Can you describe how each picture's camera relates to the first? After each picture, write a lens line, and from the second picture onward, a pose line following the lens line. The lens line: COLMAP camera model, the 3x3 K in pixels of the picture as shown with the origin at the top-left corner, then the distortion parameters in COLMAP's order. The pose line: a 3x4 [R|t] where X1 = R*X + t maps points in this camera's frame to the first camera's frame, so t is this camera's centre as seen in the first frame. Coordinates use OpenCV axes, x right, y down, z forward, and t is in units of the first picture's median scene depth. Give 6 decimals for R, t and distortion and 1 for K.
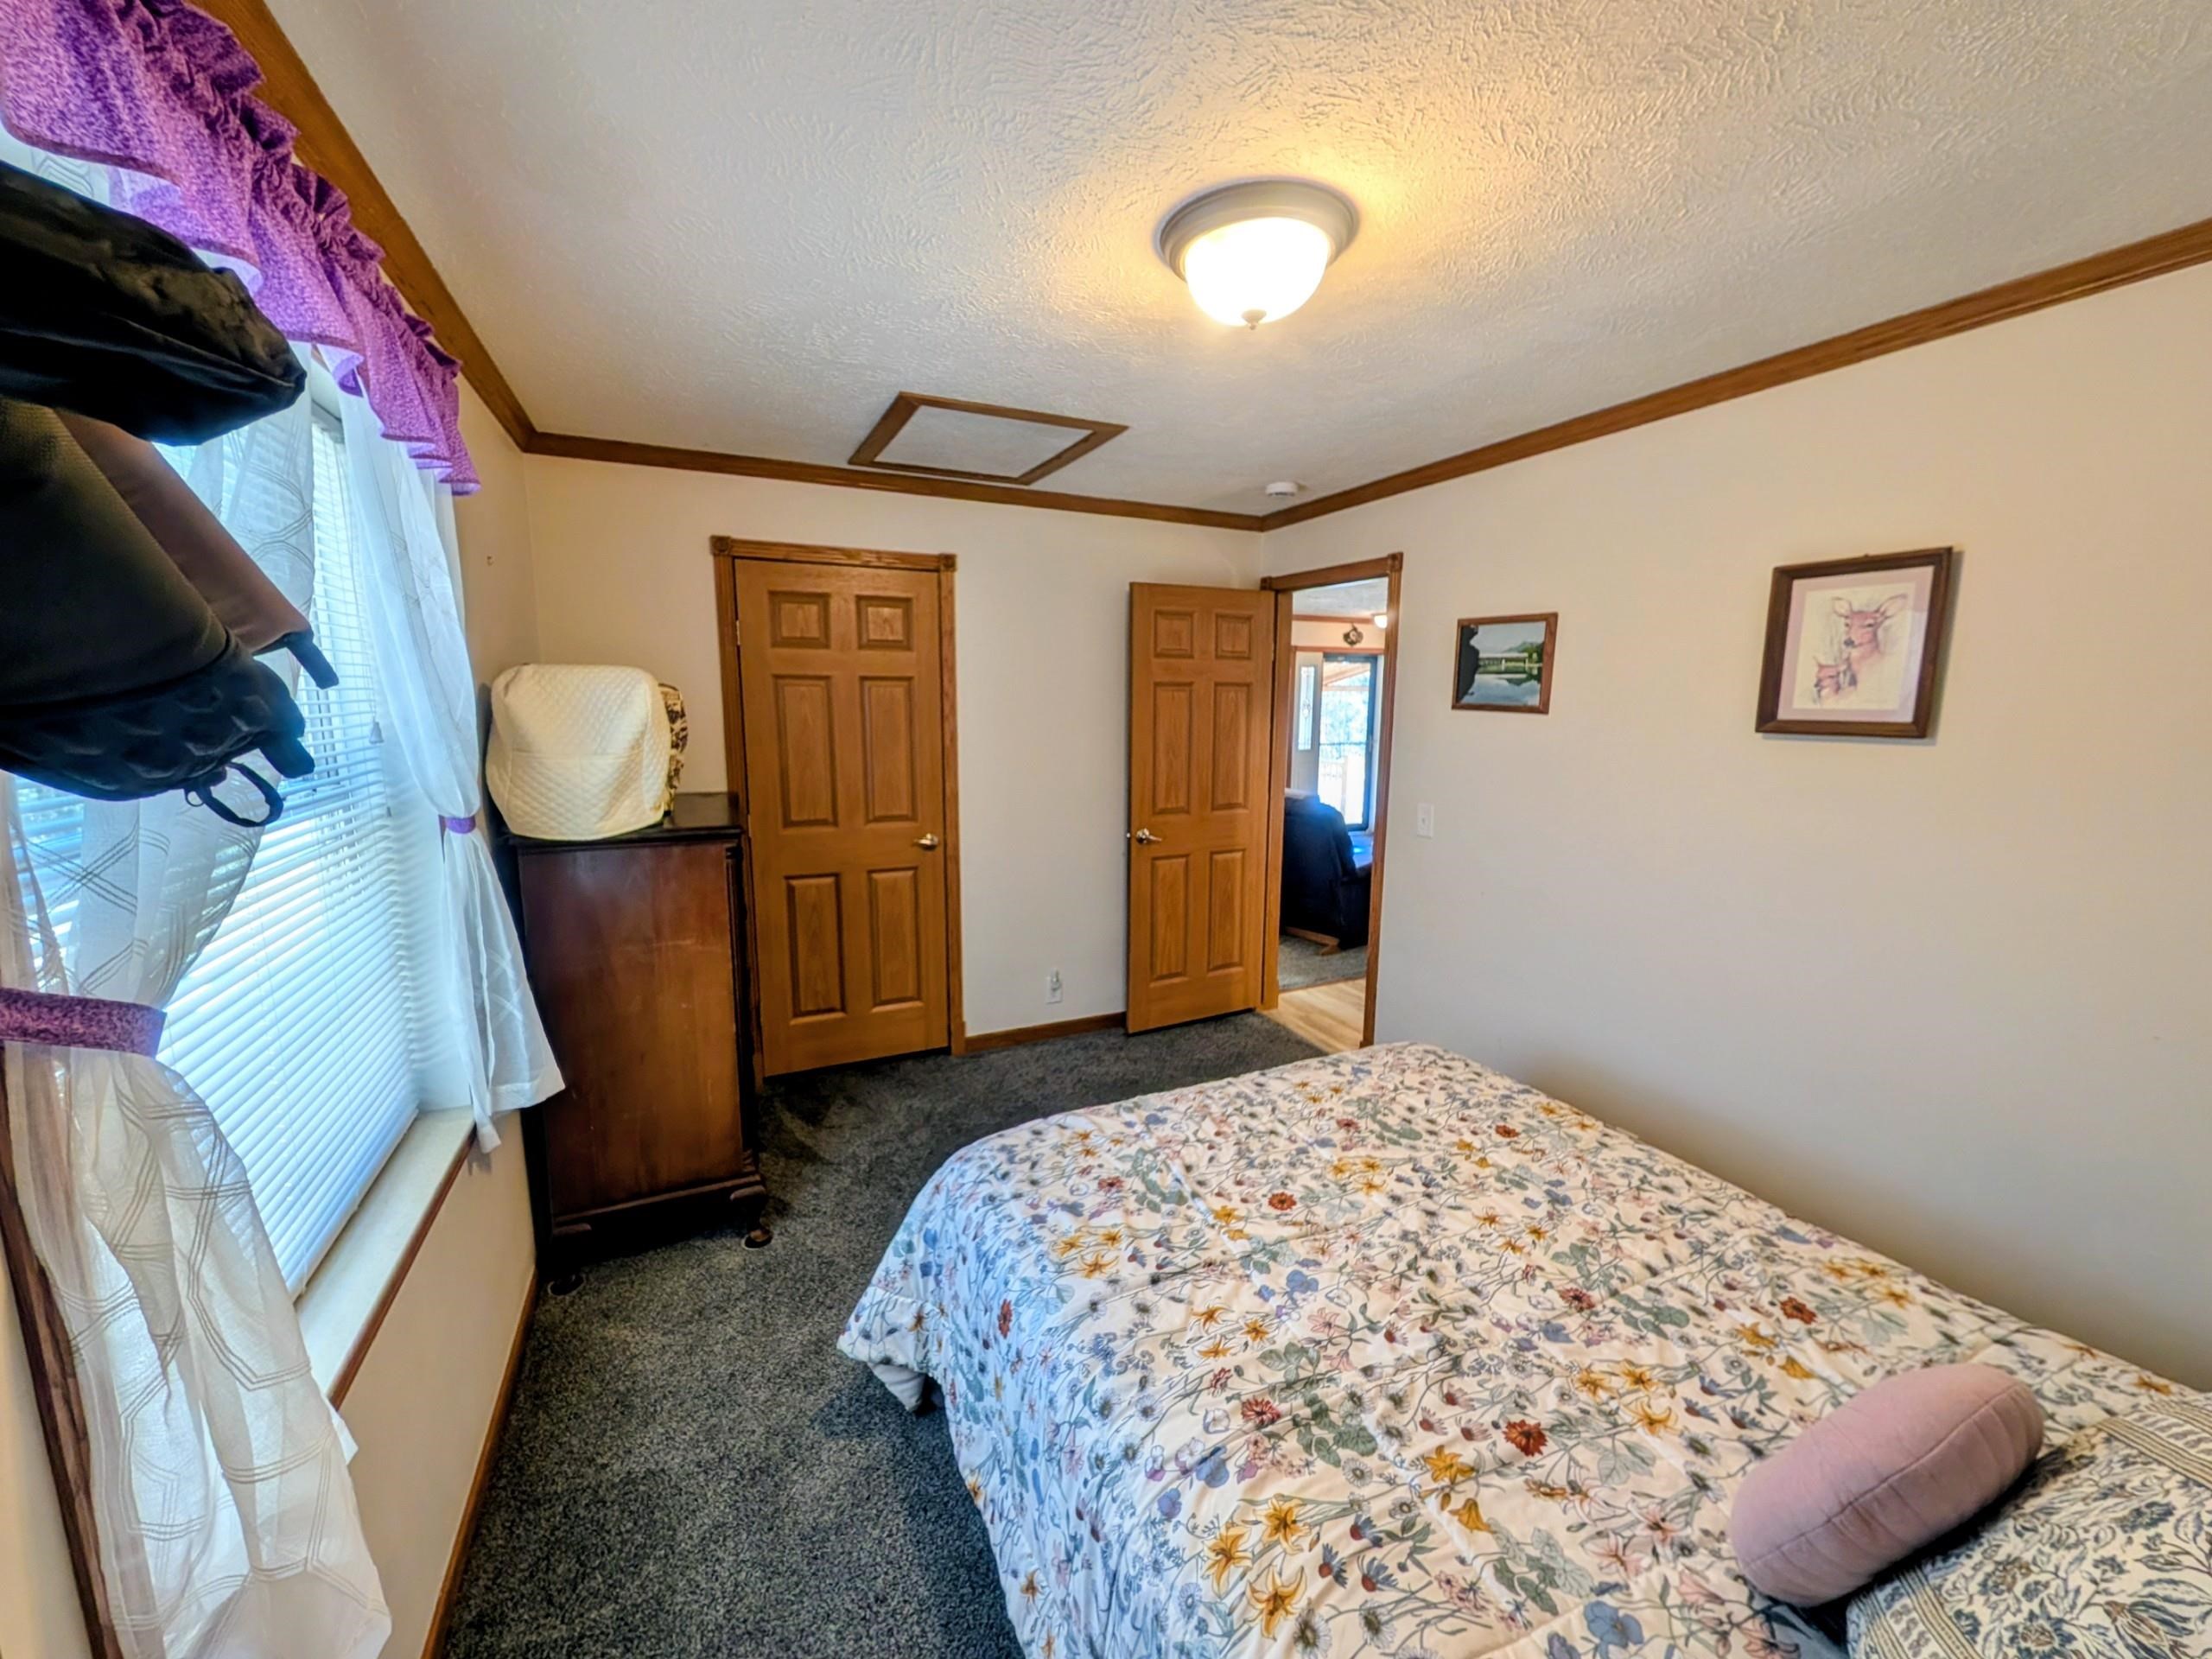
lens RADIAL K [[868.3, 0, 1109.1], [0, 868.3, 827.3], [0, 0, 1]] dist [0.010017, 0.001002]
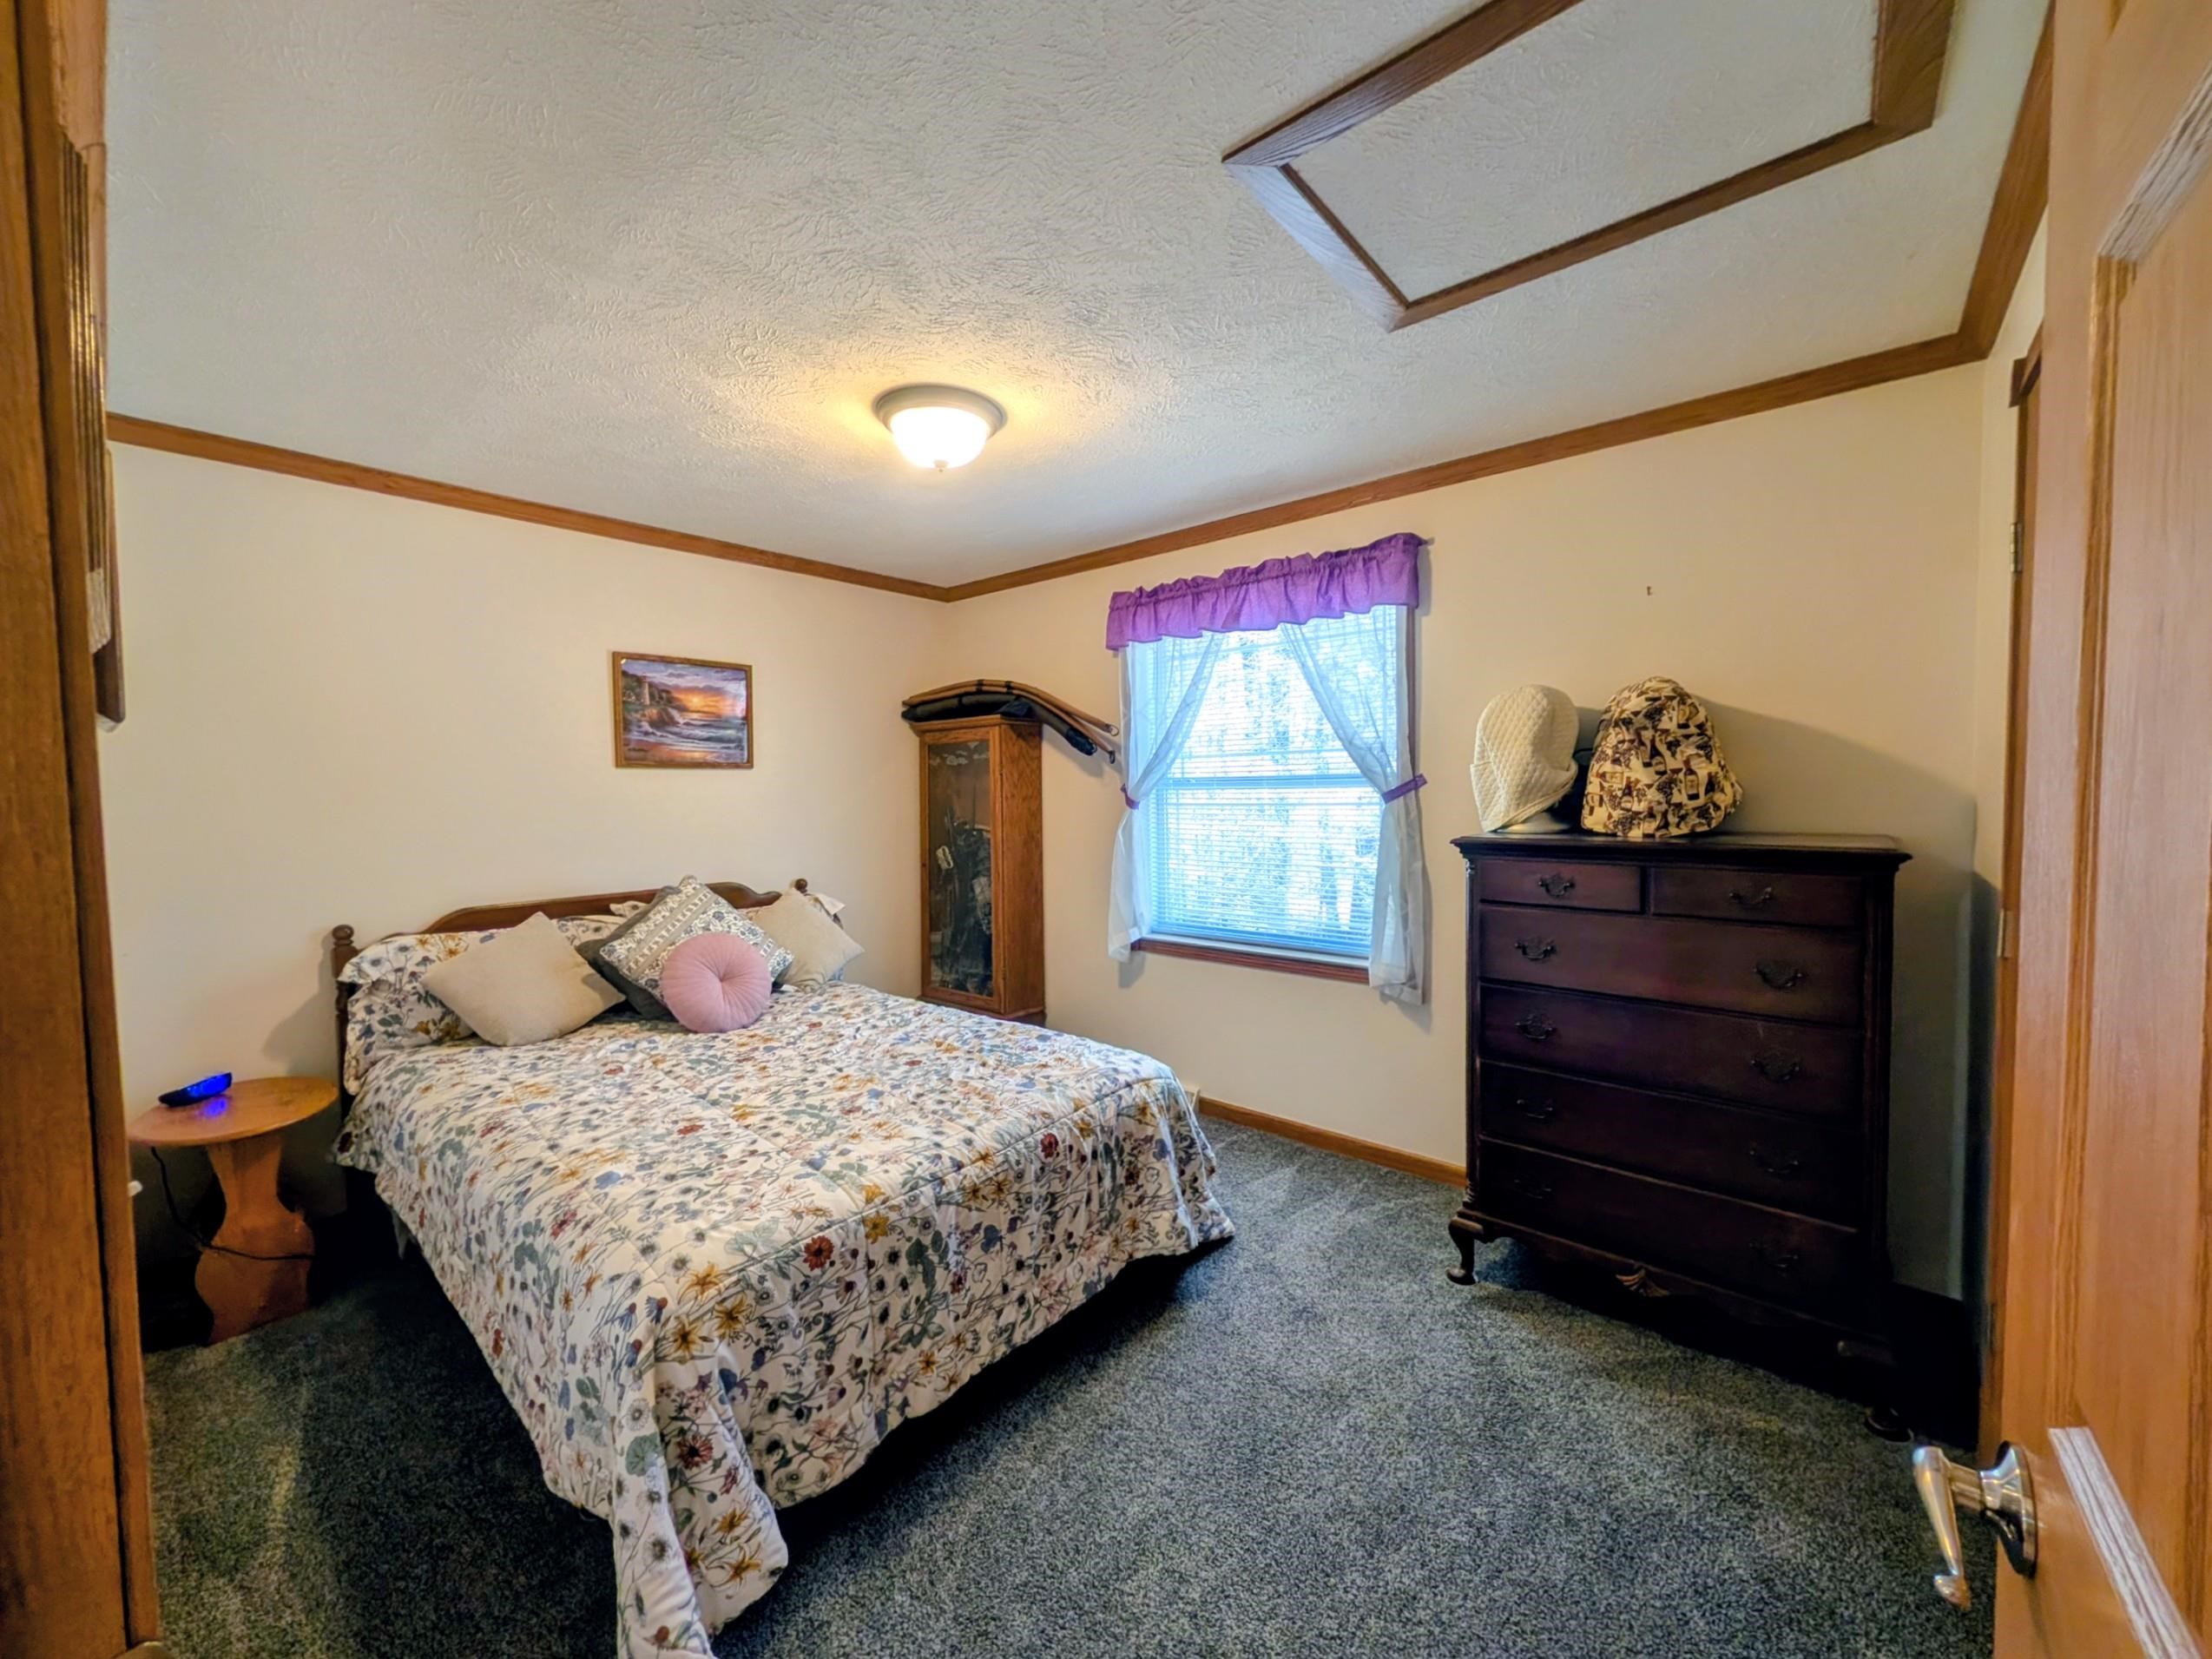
lens RADIAL K [[868.3, 0, 1106.6], [0, 868.3, 823.5], [0, 0, 1]] dist [0.010017, 0.001002]
pose [[-0.913150, 0.017597, -0.407243, 0.411538], [-0.061714, 0.981583, 0.180795, -0.208234], [0.402924, 0.190226, -0.895247, 1.988697]]
